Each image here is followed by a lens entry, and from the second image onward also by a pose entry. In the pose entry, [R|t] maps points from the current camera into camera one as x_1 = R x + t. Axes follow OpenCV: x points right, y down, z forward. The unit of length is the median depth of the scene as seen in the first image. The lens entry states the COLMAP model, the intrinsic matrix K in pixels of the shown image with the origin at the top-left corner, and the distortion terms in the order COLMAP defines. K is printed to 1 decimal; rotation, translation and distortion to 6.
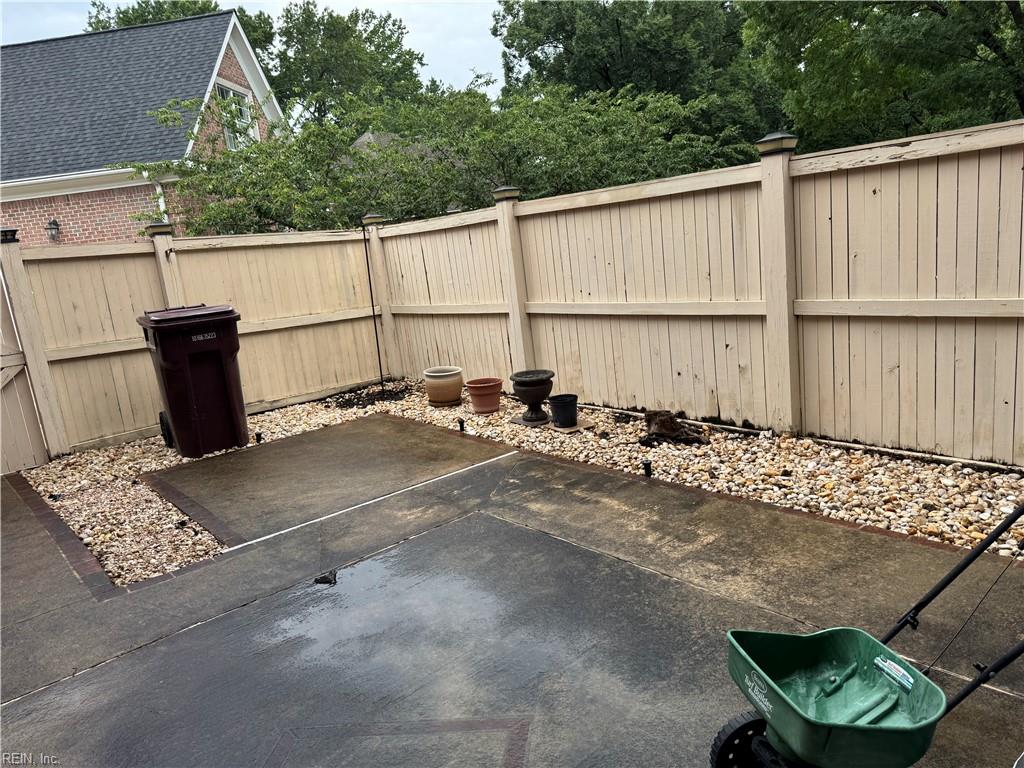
lens RADIAL K [[722.5, 0, 510.0], [0, 722.5, 388.0], [0, 0, 1]] dist [0.058663, -0.075489]
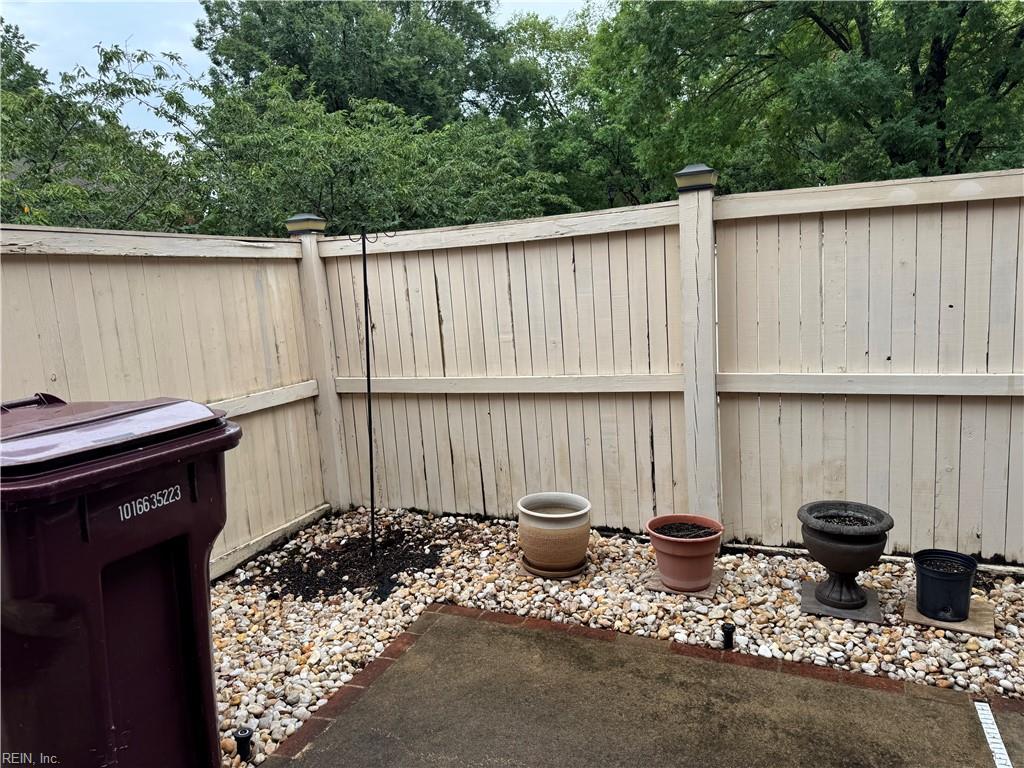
lens RADIAL K [[722.5, 0, 490.3], [0, 722.5, 374.6], [0, 0, 1]] dist [0.058663, -0.075489]
pose [[0.899018, -0.016321, 0.437608, -0.314900], [0.058816, 0.994751, -0.083732, -0.066761], [-0.433944, 0.101015, 0.895259, 0.471542]]
